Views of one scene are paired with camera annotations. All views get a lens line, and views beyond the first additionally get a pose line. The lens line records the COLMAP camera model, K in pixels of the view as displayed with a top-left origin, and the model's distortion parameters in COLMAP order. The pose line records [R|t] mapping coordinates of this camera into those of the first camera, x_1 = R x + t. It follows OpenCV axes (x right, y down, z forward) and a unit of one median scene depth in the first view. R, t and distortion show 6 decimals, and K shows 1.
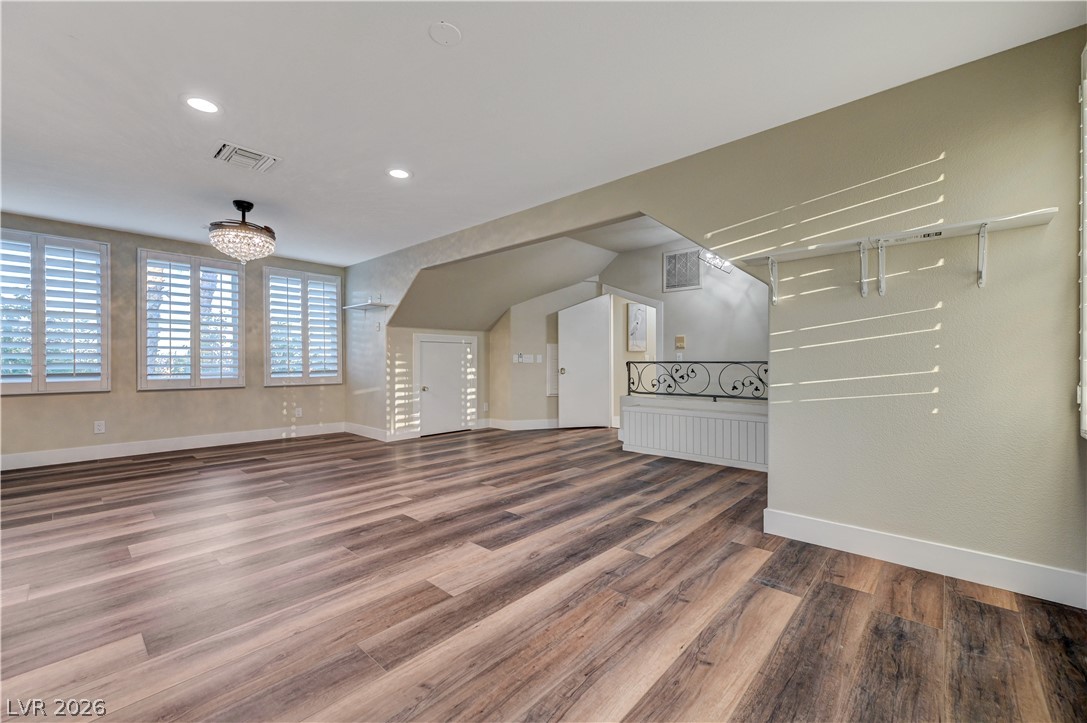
lens RADIAL K [[427.5, 0, 547.4], [0, 427.5, 363.2], [0, 0, 1]] dist [0.003871, 0.000086]
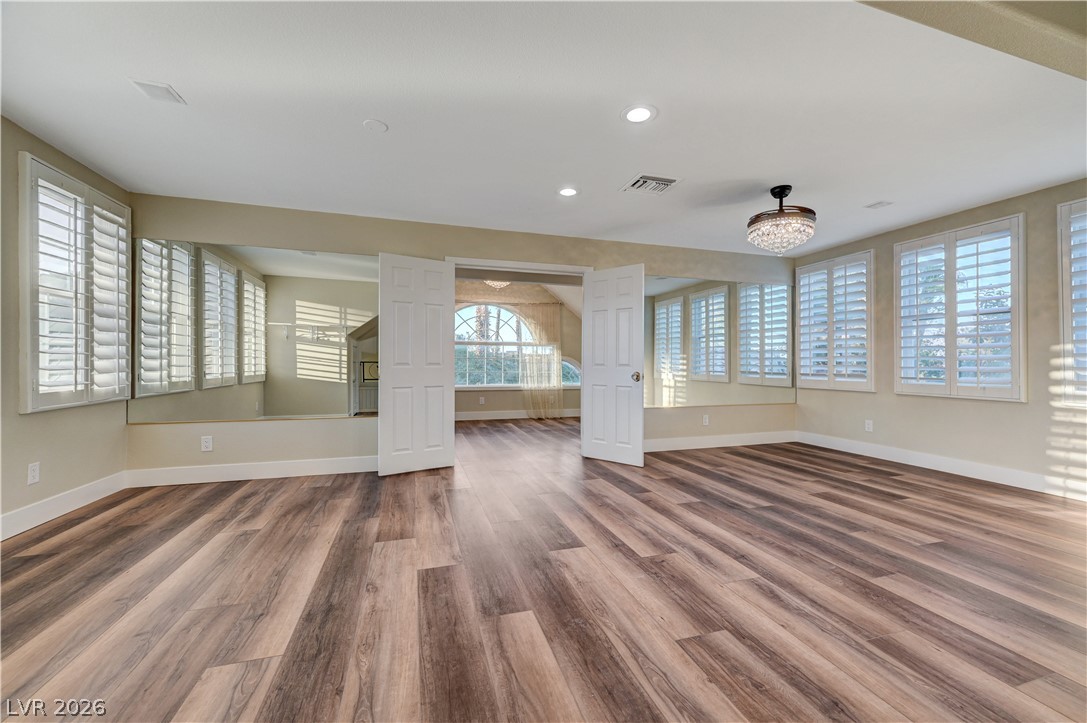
lens RADIAL K [[427.5, 0, 549.0], [0, 427.5, 361.4], [0, 0, 1]] dist [0.003871, 0.000086]
pose [[-0.493678, -0.005133, -0.869630, 0.491419], [-0.003135, 0.999987, -0.004123, -0.004439], [0.869639, 0.000691, -0.493687, 1.568823]]
